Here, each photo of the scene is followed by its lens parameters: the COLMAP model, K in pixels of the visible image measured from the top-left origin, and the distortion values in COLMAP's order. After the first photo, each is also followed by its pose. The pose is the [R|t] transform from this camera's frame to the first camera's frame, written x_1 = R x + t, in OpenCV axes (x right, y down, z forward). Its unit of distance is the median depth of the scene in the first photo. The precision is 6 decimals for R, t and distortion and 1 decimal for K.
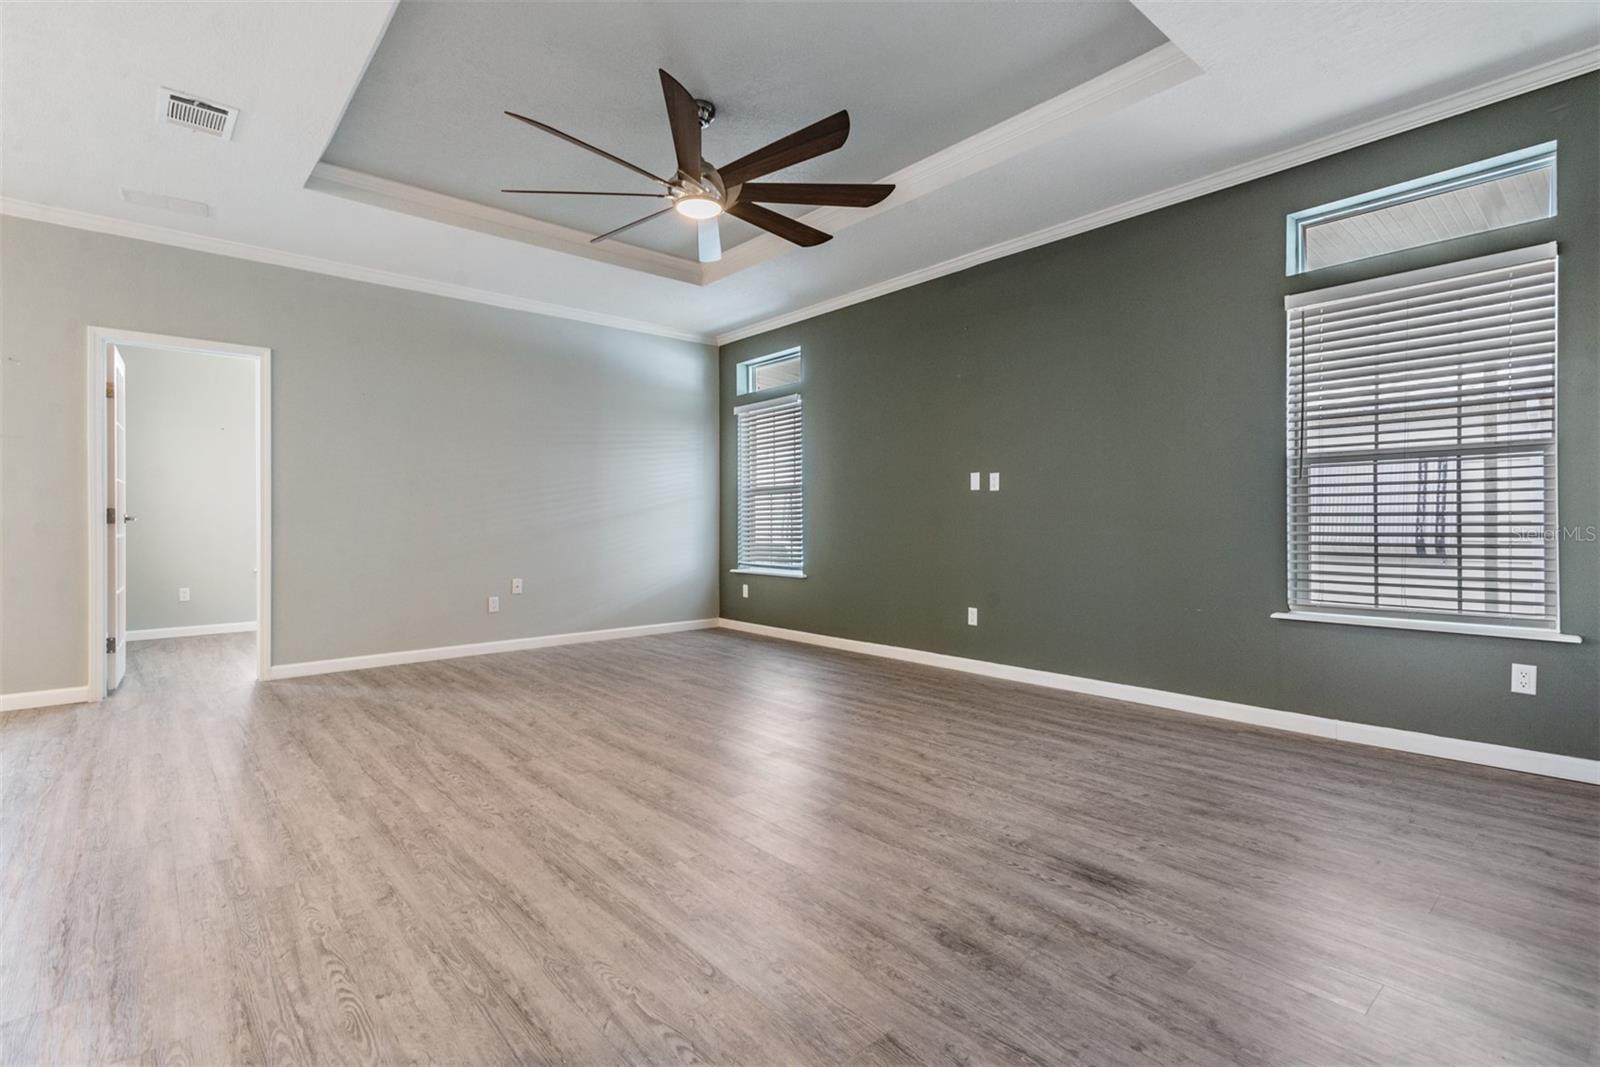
lens RADIAL K [[752.8, 0, 800.0], [0, 752.8, 533.5], [0, 0, 1]] dist [0.008227, -0.000474]
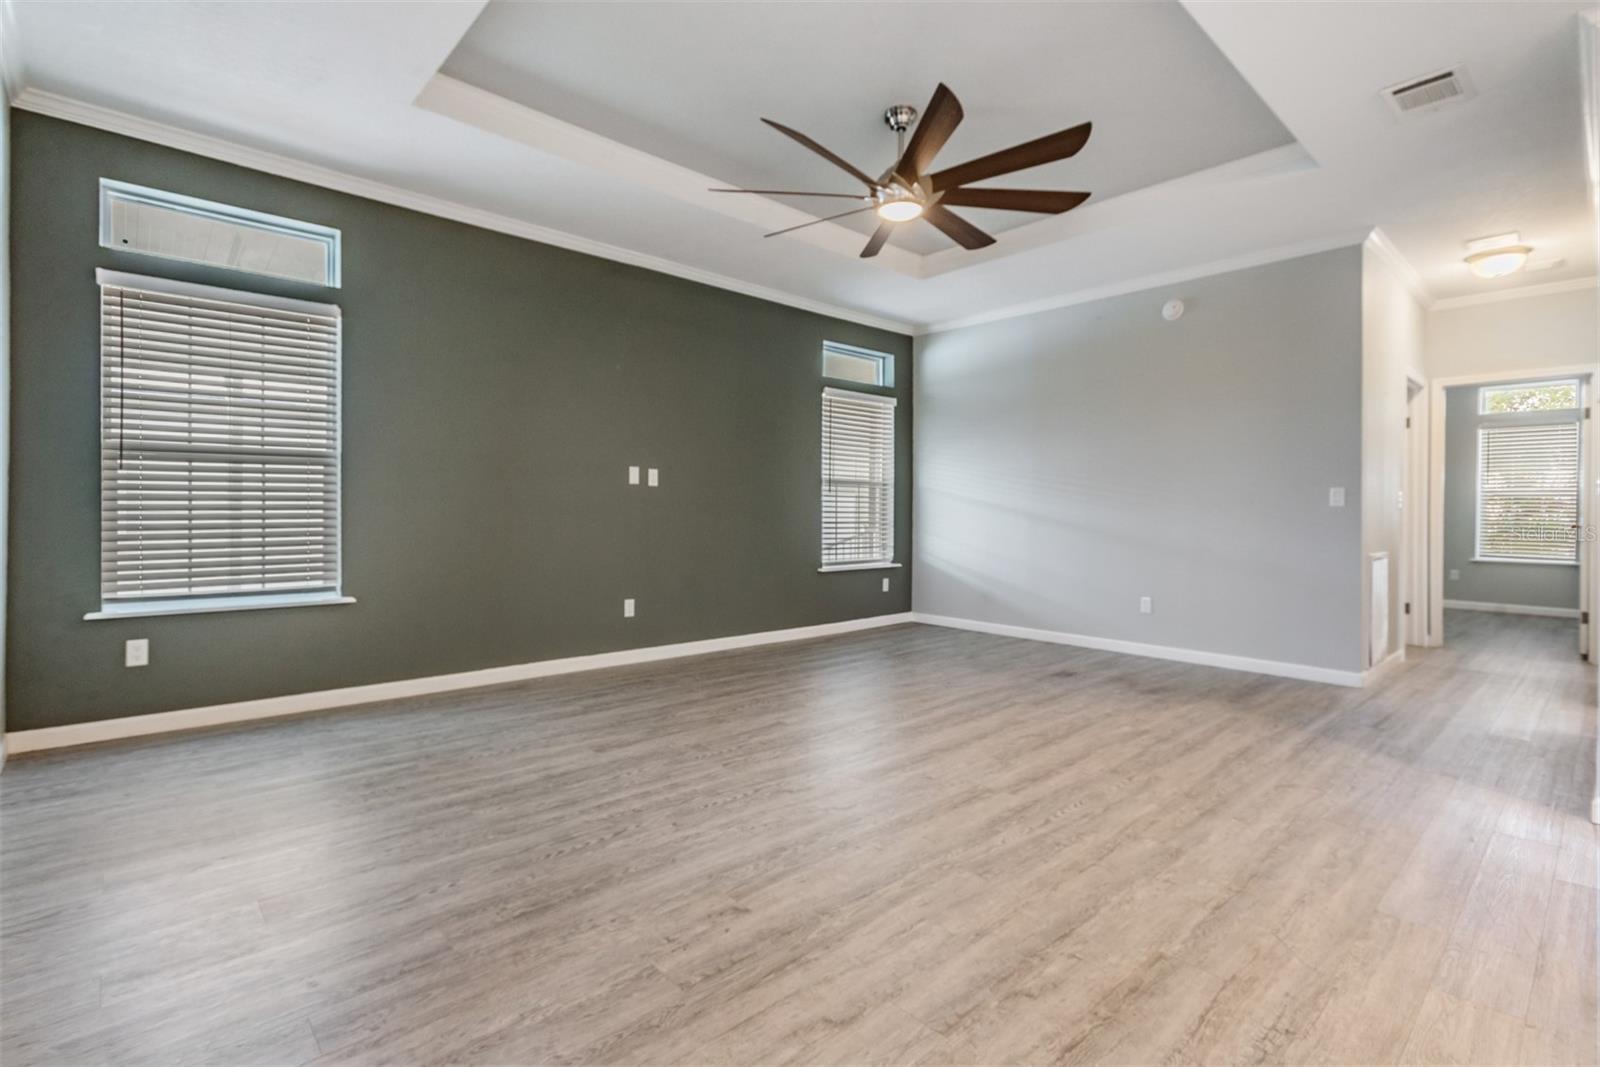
lens RADIAL K [[755.9, 0, 799.4], [0, 755.9, 517.1], [0, 0, 1]] dist [-0.001985, 0.000209]
pose [[-0.026065, -0.001387, 0.999659, -1.269979], [0.011024, 0.999938, 0.001674, -0.018887], [-0.999599, 0.011064, -0.026048, 1.278483]]
